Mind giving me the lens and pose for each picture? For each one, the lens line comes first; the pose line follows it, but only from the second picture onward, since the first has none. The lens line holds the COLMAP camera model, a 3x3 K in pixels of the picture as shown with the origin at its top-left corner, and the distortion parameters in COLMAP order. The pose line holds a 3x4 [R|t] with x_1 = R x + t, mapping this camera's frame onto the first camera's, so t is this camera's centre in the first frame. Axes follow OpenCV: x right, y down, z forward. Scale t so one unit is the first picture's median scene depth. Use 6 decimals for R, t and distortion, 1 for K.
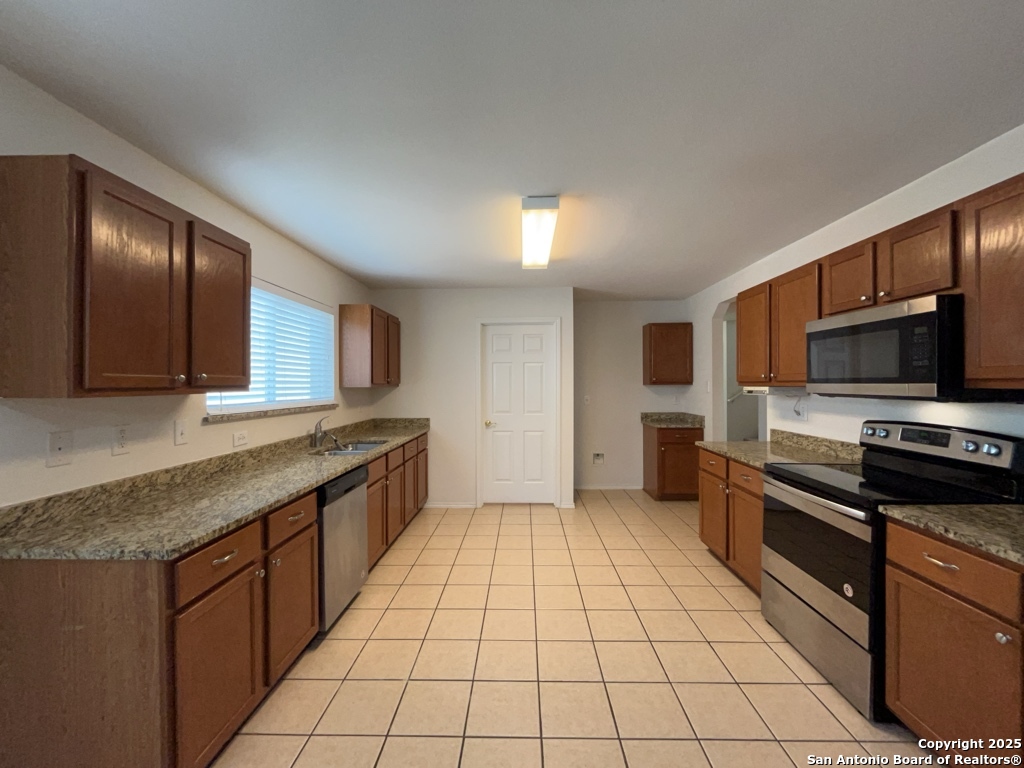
lens RADIAL K [[415.9, 0, 514.4], [0, 415.9, 384.0], [0, 0, 1]] dist [-0.003651, 0.000408]
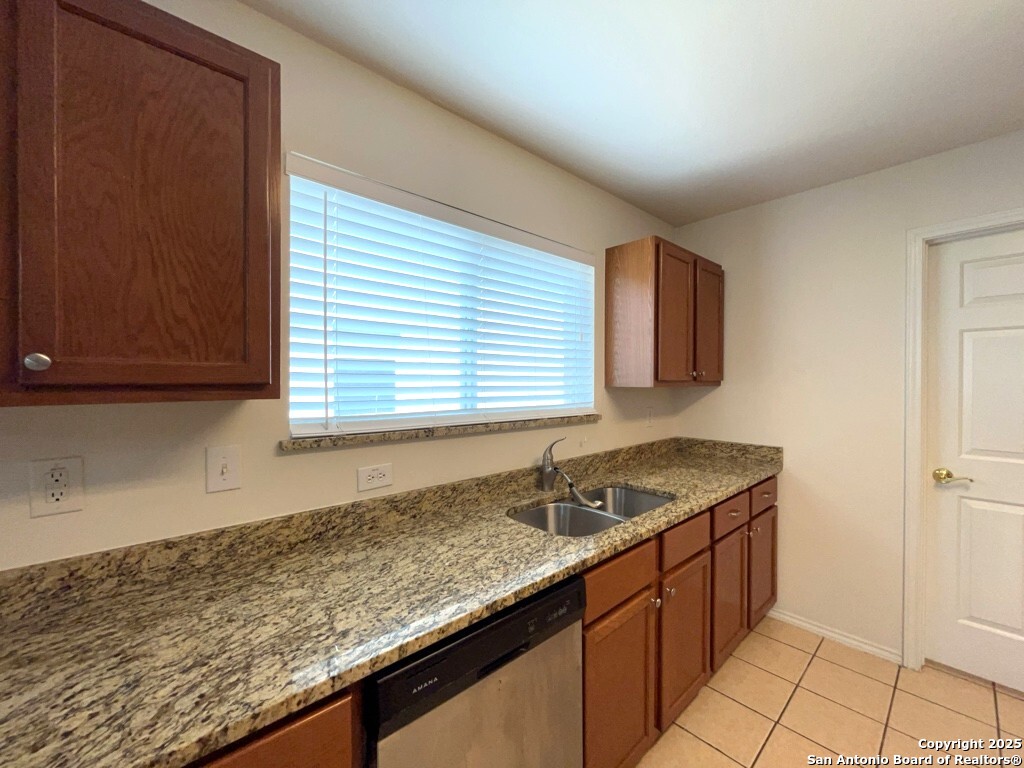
lens RADIAL K [[415.9, 0, 512.0], [0, 415.9, 384.5], [0, 0, 1]] dist [-0.003651, 0.000408]
pose [[0.691549, 0.012764, -0.722217, -0.110858], [-0.004806, 0.999903, 0.013071, -0.002908], [0.722314, -0.005568, 0.691543, 0.685883]]
